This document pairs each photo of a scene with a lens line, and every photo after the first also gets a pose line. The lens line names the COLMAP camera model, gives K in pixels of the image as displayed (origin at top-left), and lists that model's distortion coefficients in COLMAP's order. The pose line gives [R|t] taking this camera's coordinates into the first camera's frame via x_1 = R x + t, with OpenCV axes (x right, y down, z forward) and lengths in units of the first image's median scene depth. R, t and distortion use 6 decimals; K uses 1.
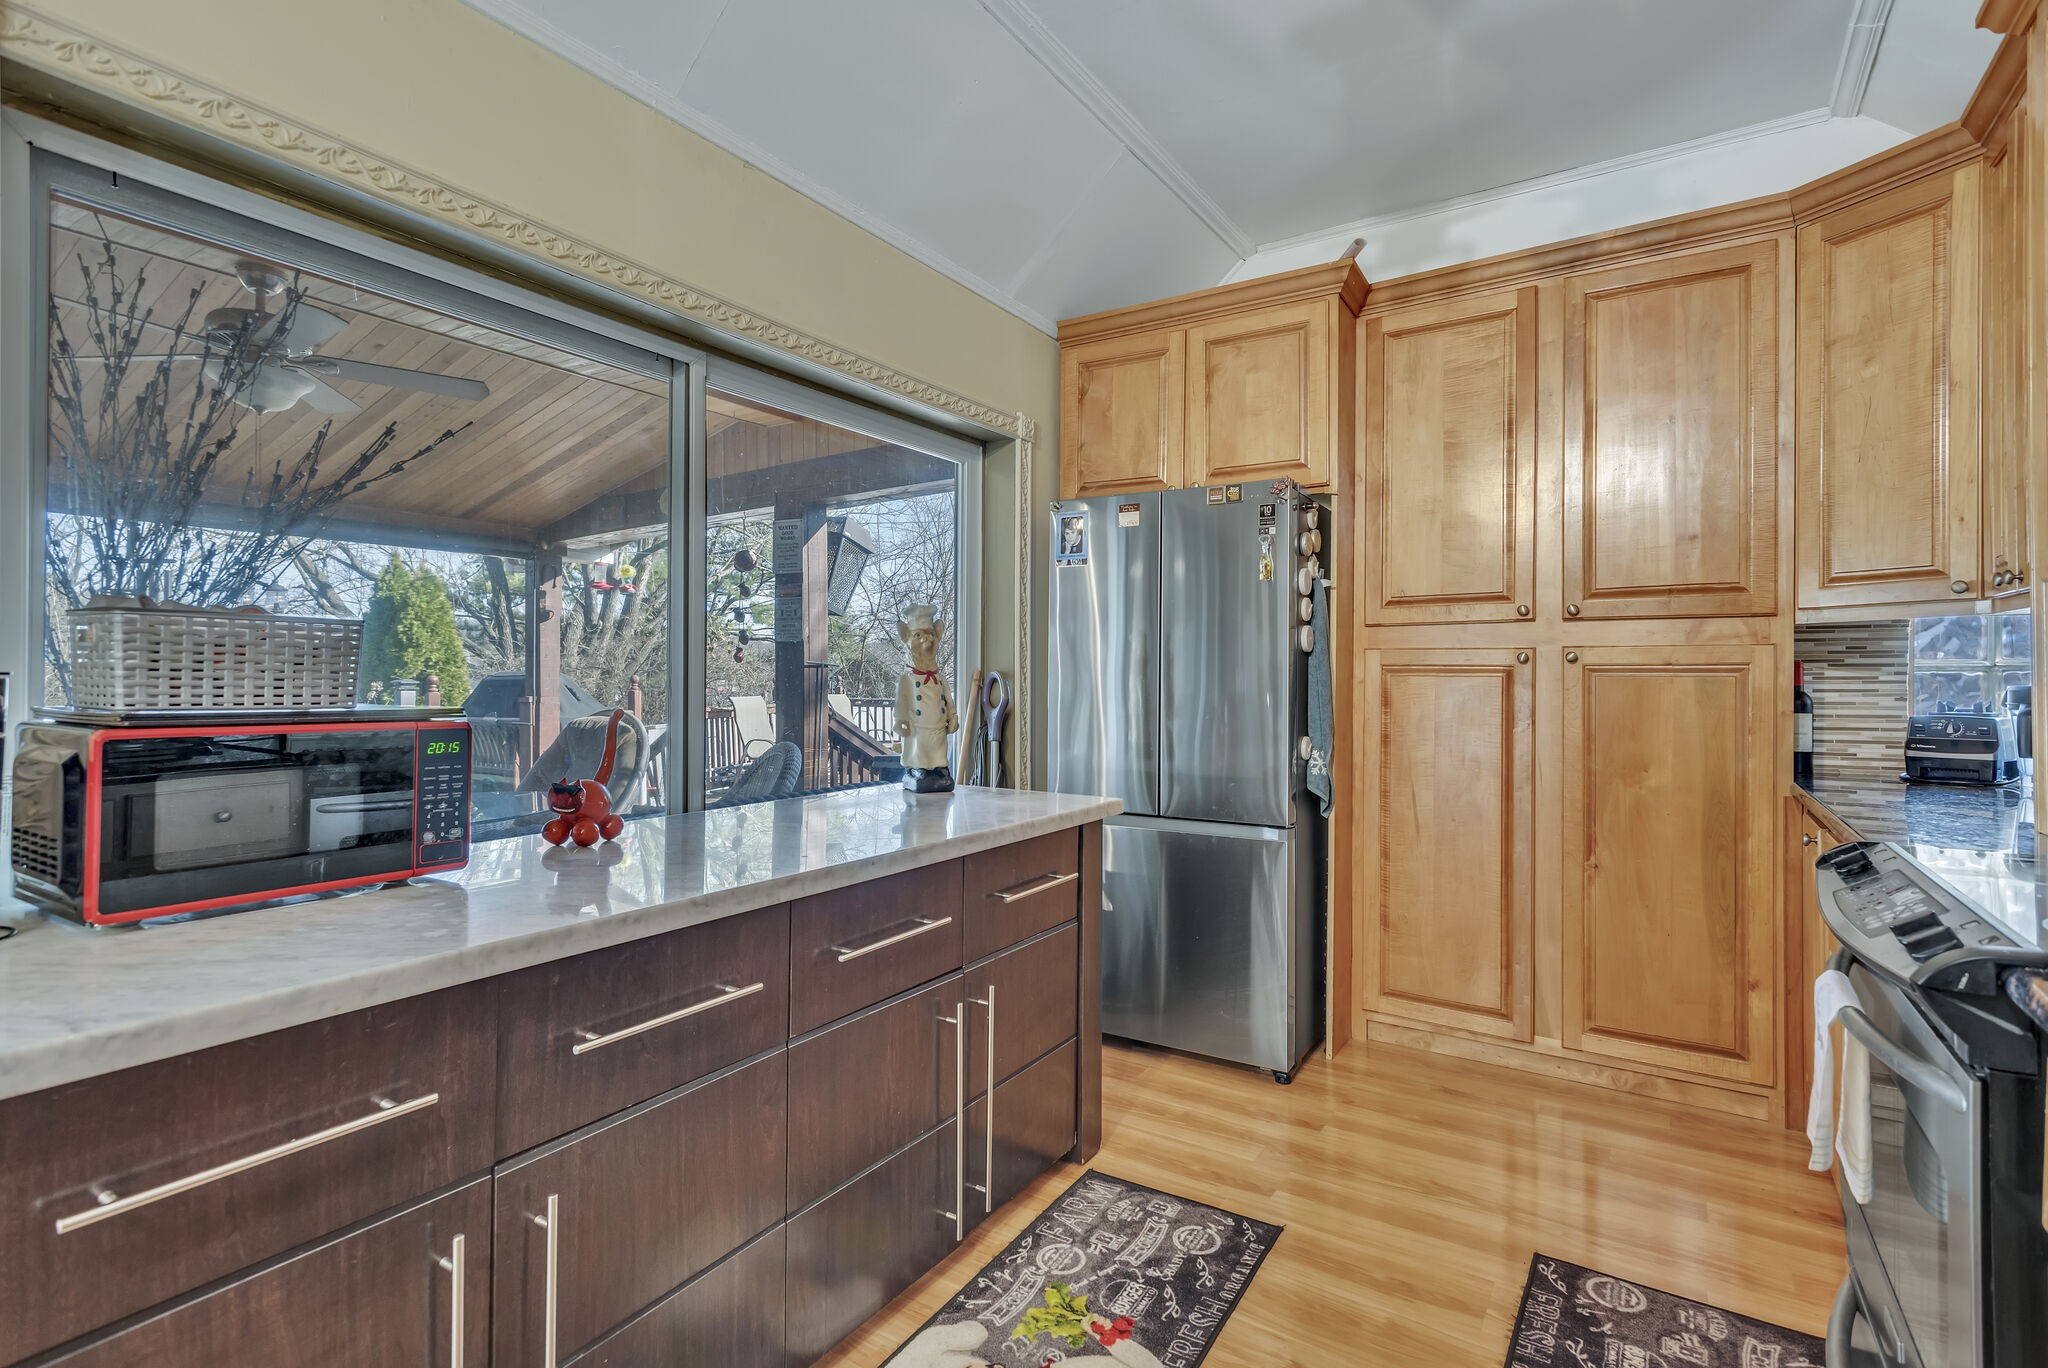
lens RADIAL K [[979.9, 0, 1021.9], [0, 979.9, 670.6], [0, 0, 1]] dist [0.016620, -0.006239]
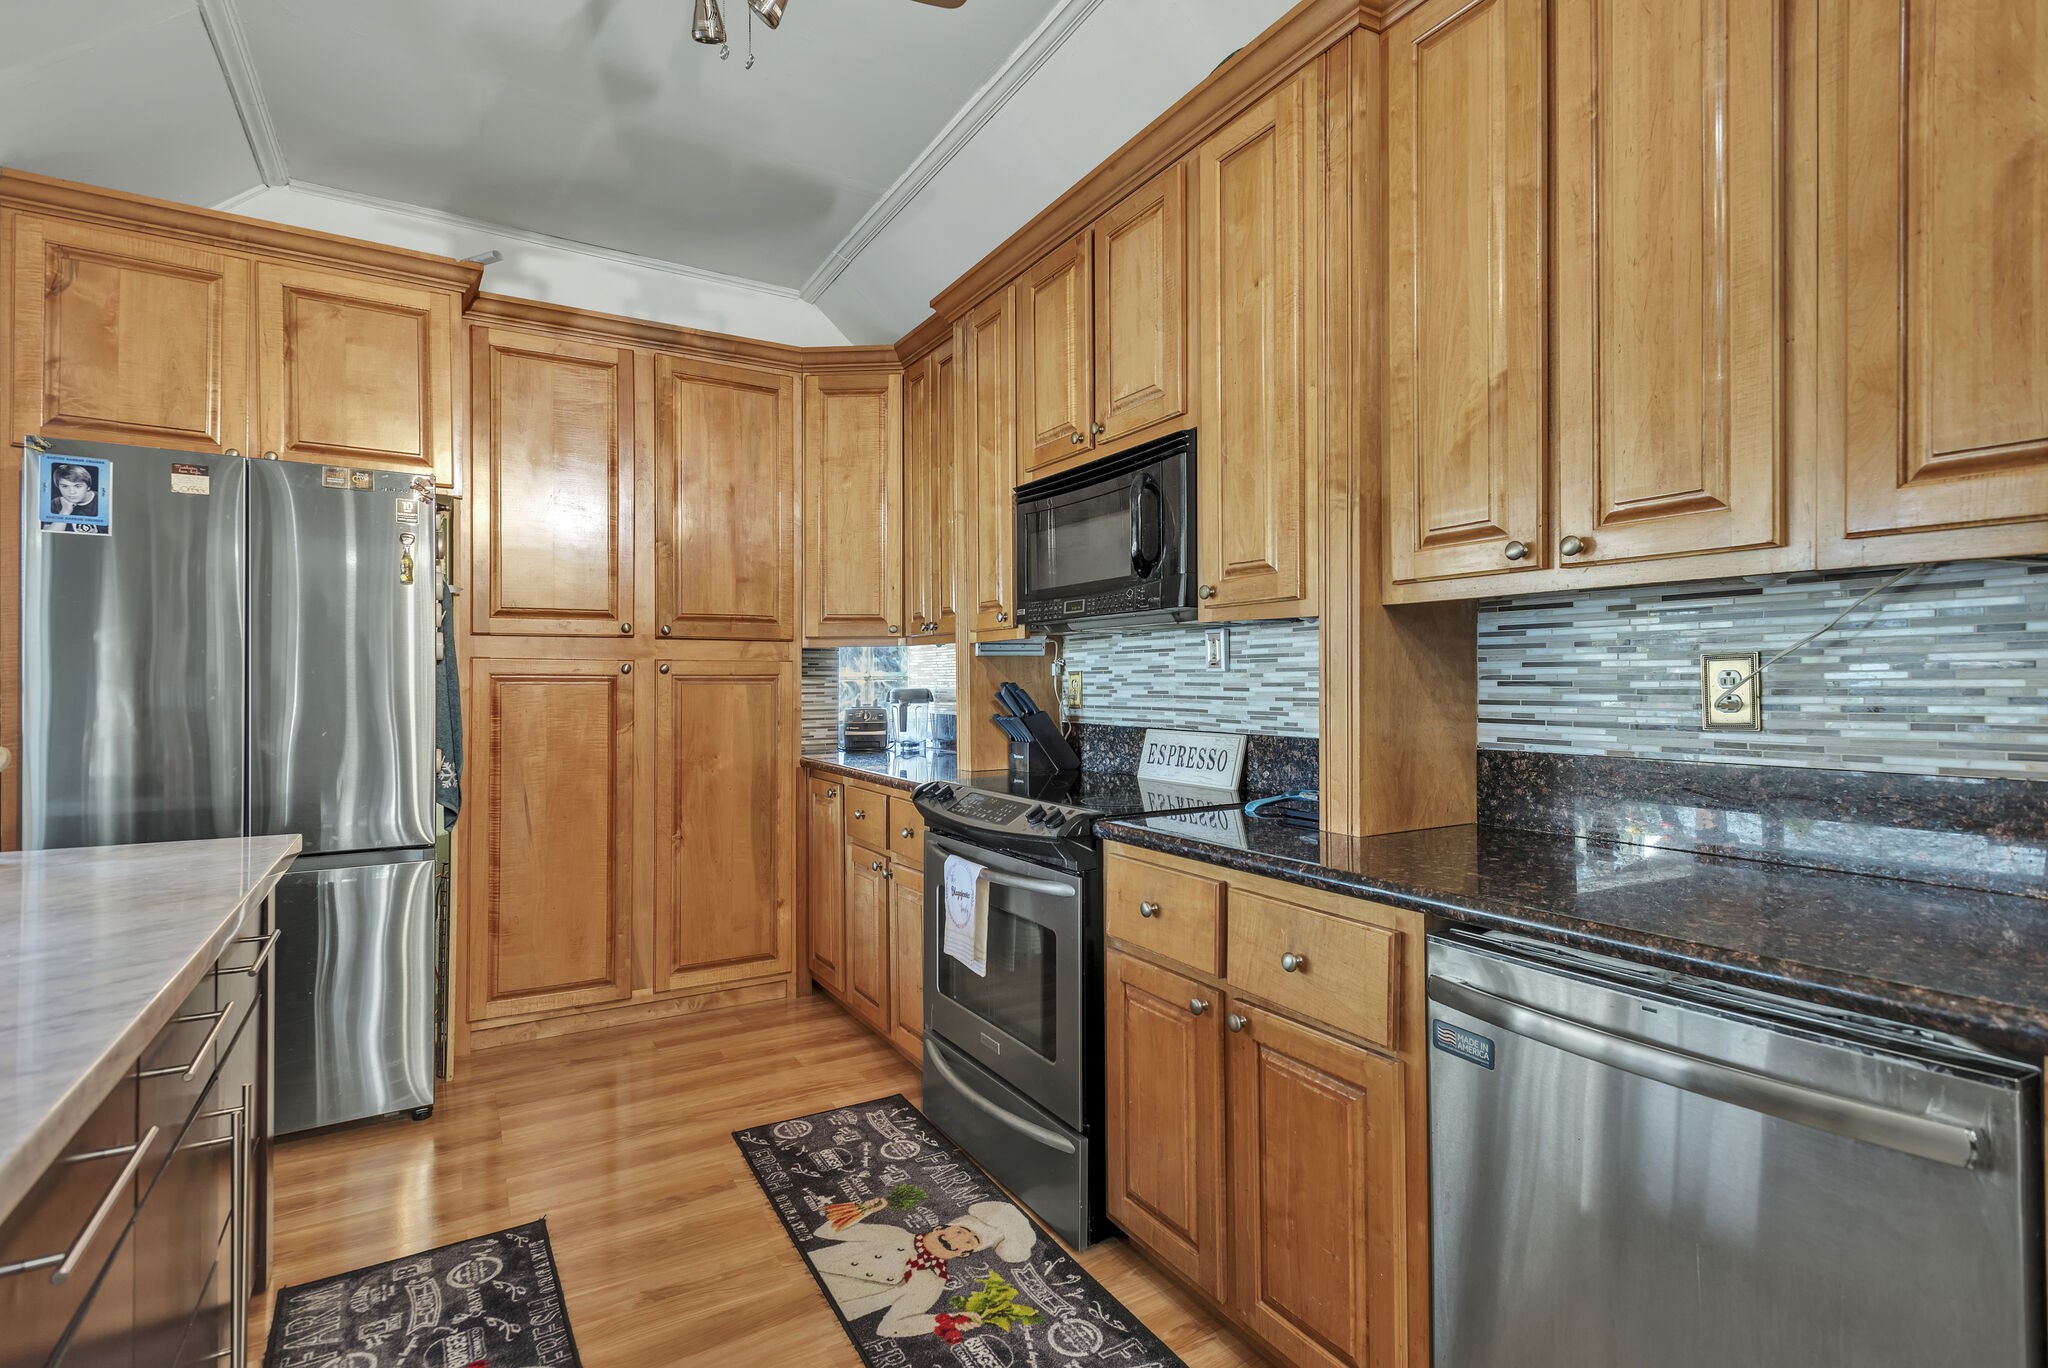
lens RADIAL K [[979.9, 0, 1031.1], [0, 979.9, 683.8], [0, 0, 1]] dist [0.016620, -0.006239]
pose [[0.432583, -0.003938, 0.901586, -0.360328], [-0.001228, 0.999987, 0.004957, -0.001652], [-0.901593, -0.003251, 0.432572, 0.074615]]
